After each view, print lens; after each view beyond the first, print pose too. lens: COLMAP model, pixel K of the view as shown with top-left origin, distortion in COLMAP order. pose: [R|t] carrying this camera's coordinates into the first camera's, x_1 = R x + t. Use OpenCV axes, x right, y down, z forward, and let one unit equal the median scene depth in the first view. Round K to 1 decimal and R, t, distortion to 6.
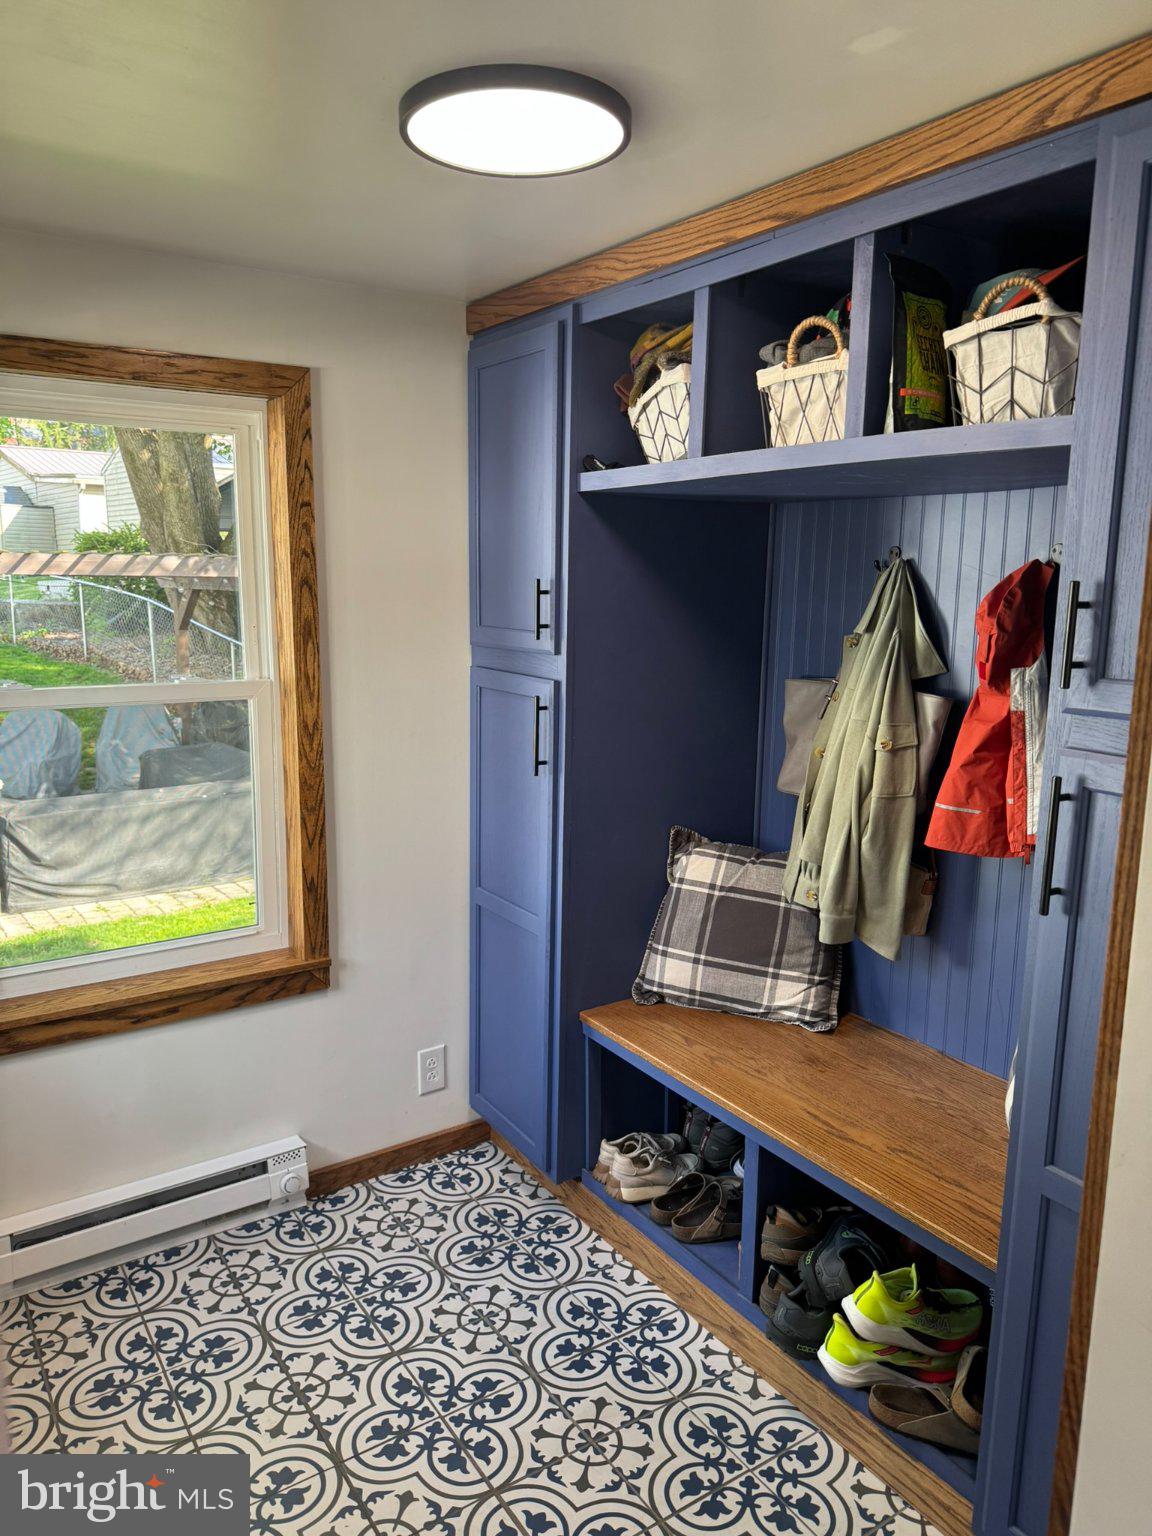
lens RADIAL K [[1086.0, 0, 563.7], [0, 1086.0, 769.6], [0, 0, 1]] dist [0.043533, -0.045410]
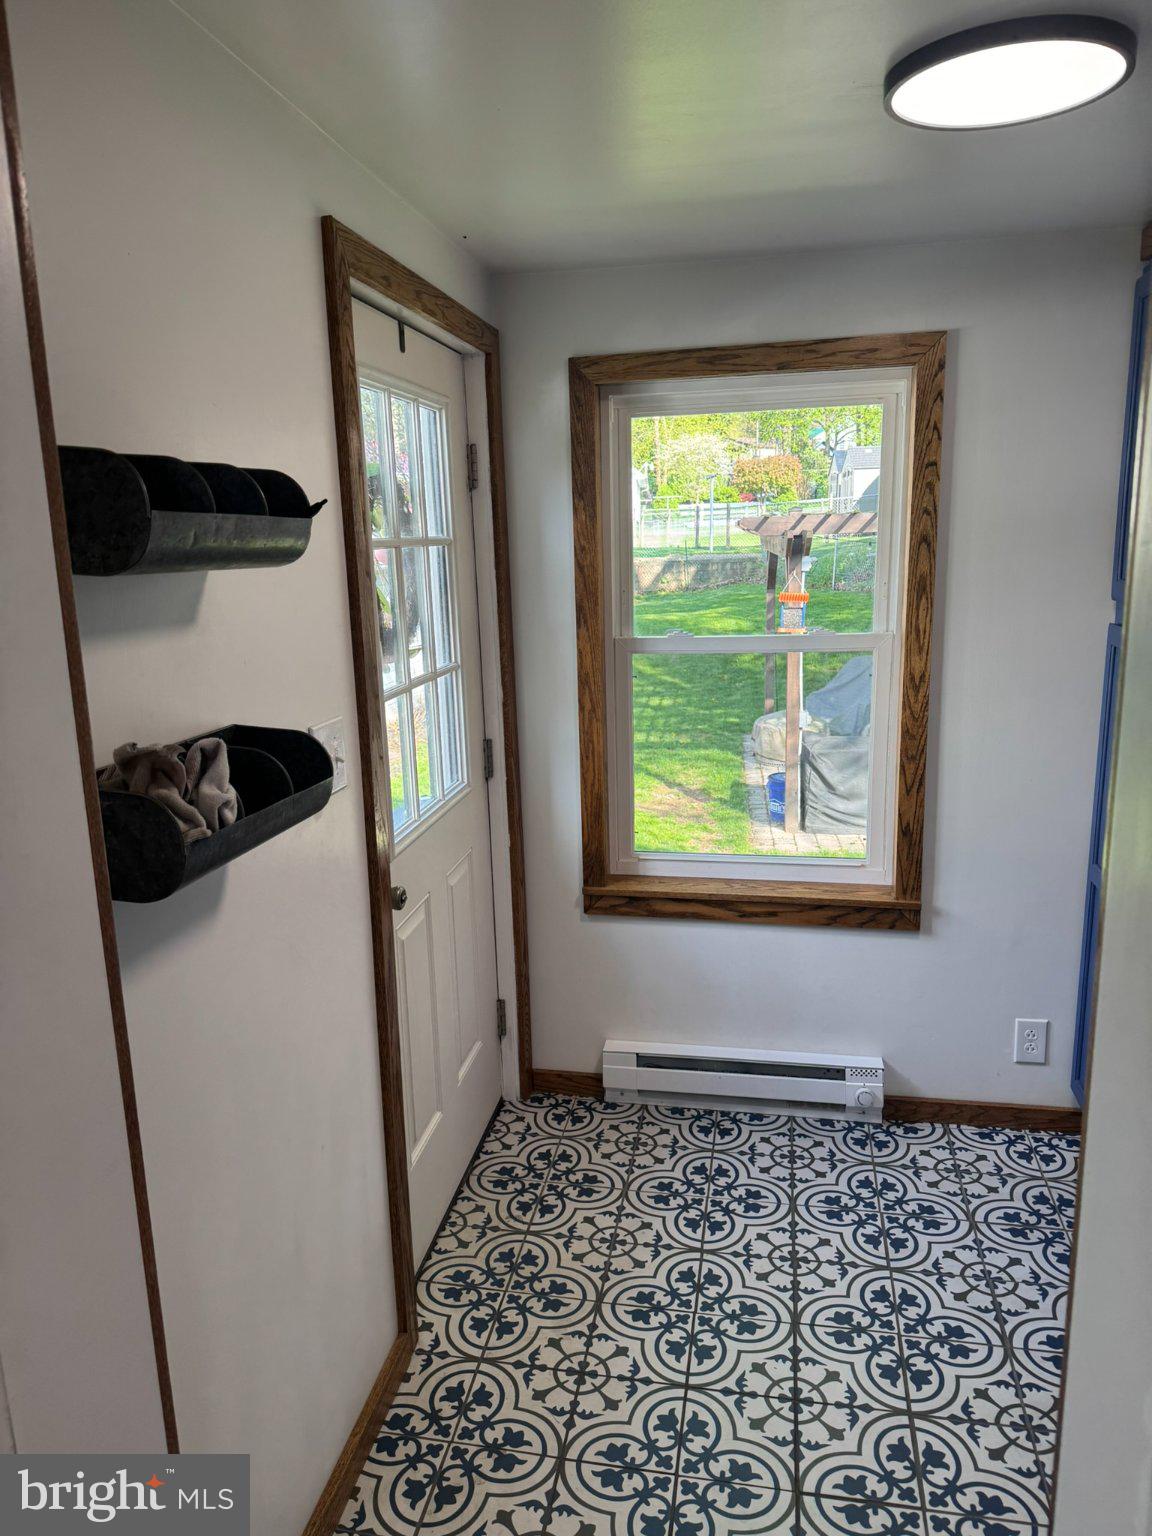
lens RADIAL K [[1086.0, 0, 577.6], [0, 1086.0, 770.0], [0, 0, 1]] dist [0.043533, -0.045410]
pose [[0.723359, 0.119936, -0.679976, 0.263770], [-0.090095, 0.992774, 0.079264, -0.006279], [0.684569, 0.003926, 0.728937, 0.010278]]
